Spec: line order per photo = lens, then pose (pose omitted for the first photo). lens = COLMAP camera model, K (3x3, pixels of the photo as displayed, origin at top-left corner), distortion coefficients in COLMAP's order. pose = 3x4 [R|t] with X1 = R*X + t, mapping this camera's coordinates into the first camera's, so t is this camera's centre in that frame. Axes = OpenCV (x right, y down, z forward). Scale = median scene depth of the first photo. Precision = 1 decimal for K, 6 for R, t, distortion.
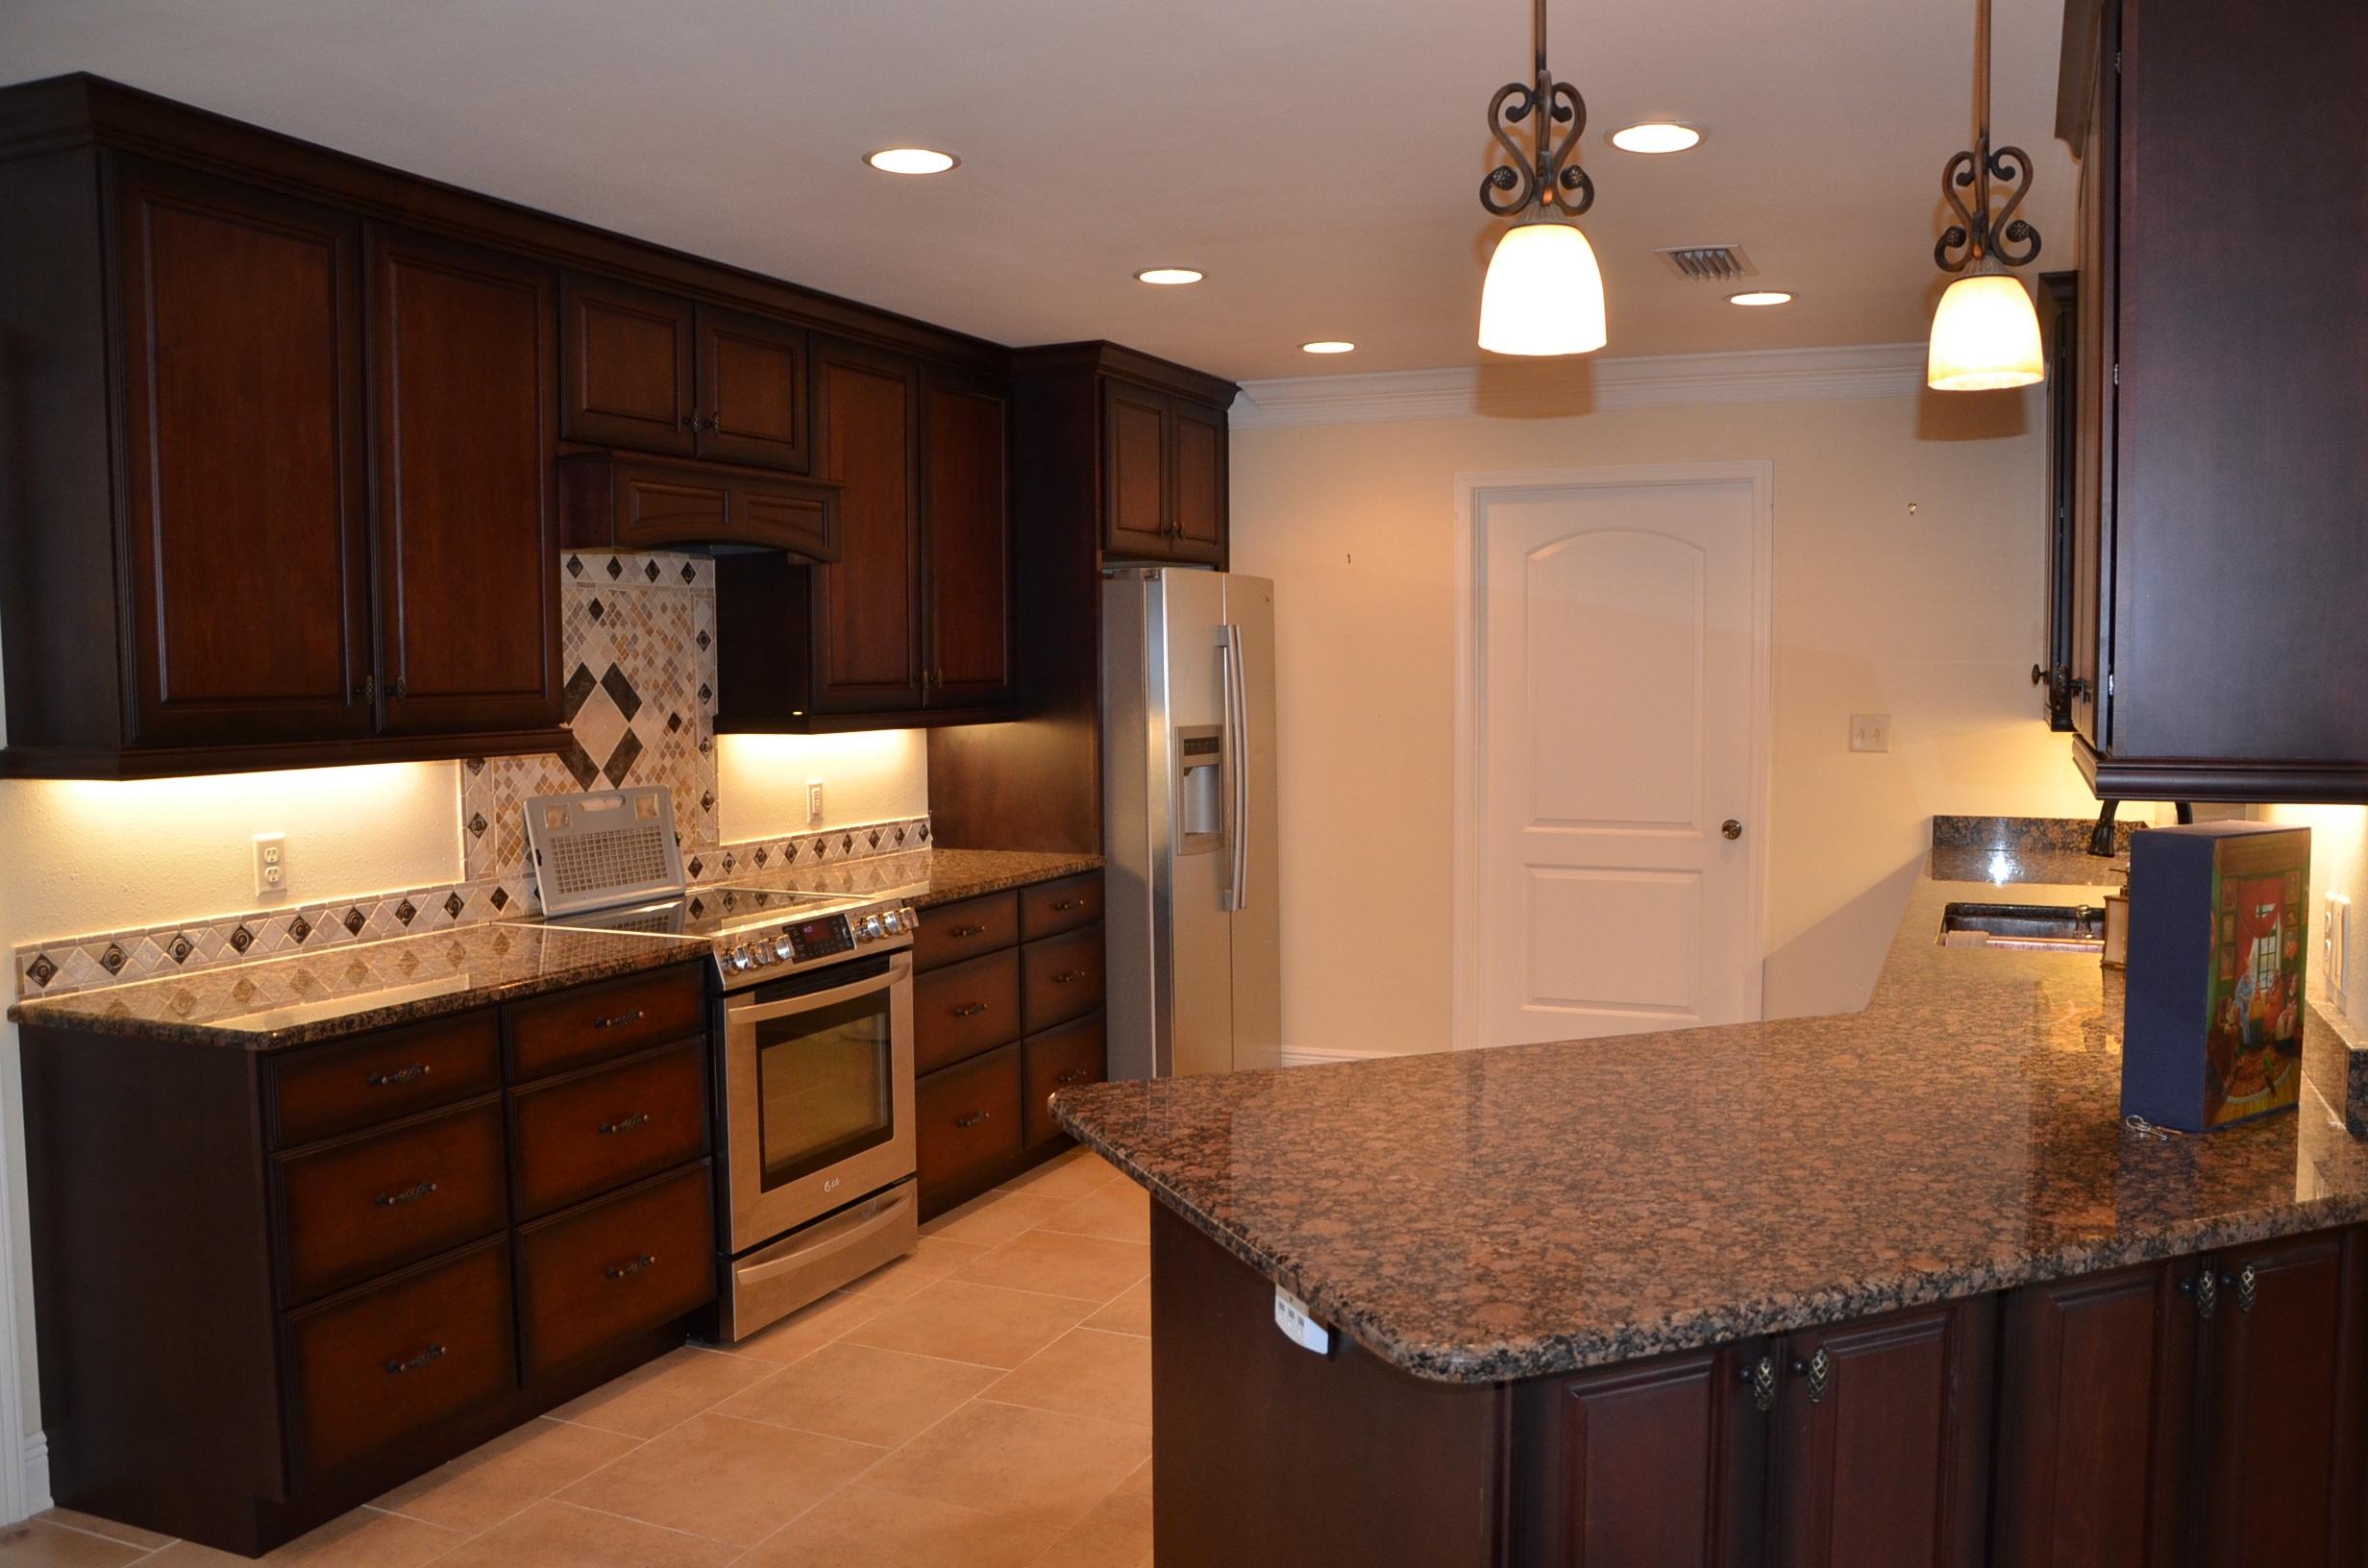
lens RADIAL K [[1867.2, 0, 1189.5], [0, 1867.2, 806.3], [0, 0, 1]] dist [-0.158871, 0.128300]
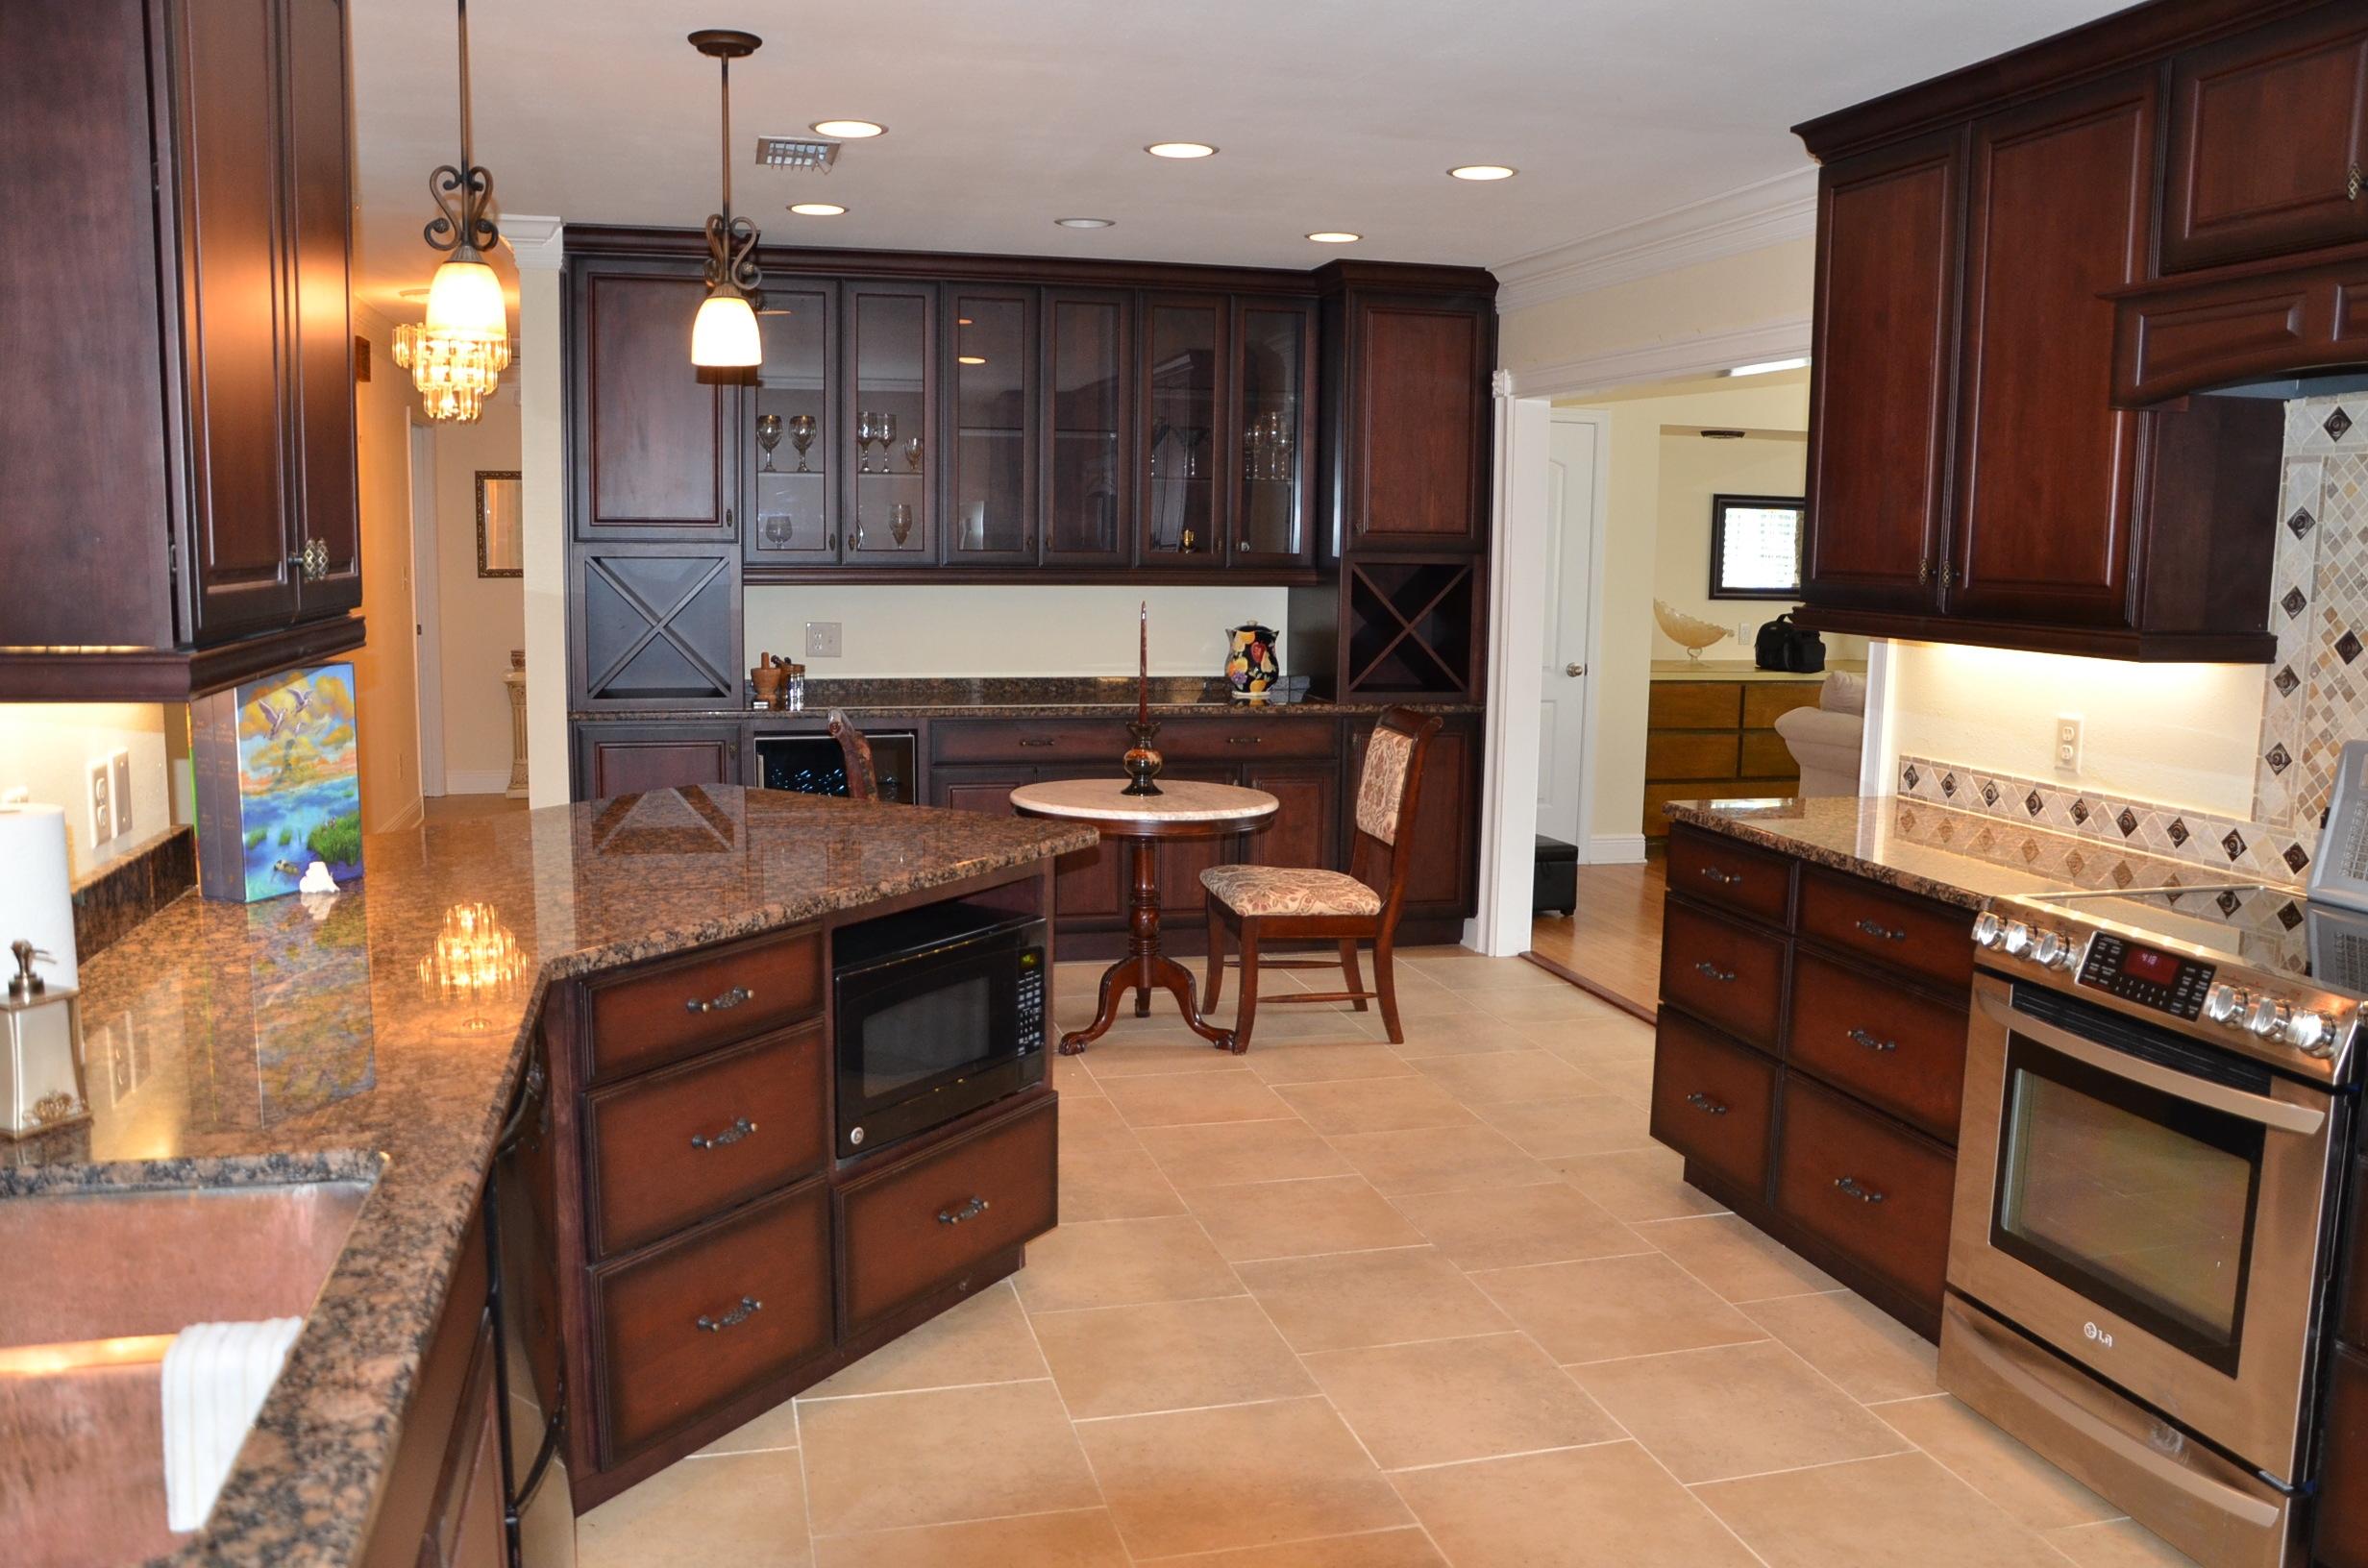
lens RADIAL K [[1867.2, 0, 1189.5], [0, 1867.2, 806.3], [0, 0, 1]] dist [-0.158871, 0.128300]
pose [[-0.783463, 0.086036, -0.615454, 0.438597], [-0.054328, 0.977095, 0.205750, -0.097641], [0.619059, 0.194634, -0.760844, 1.212704]]
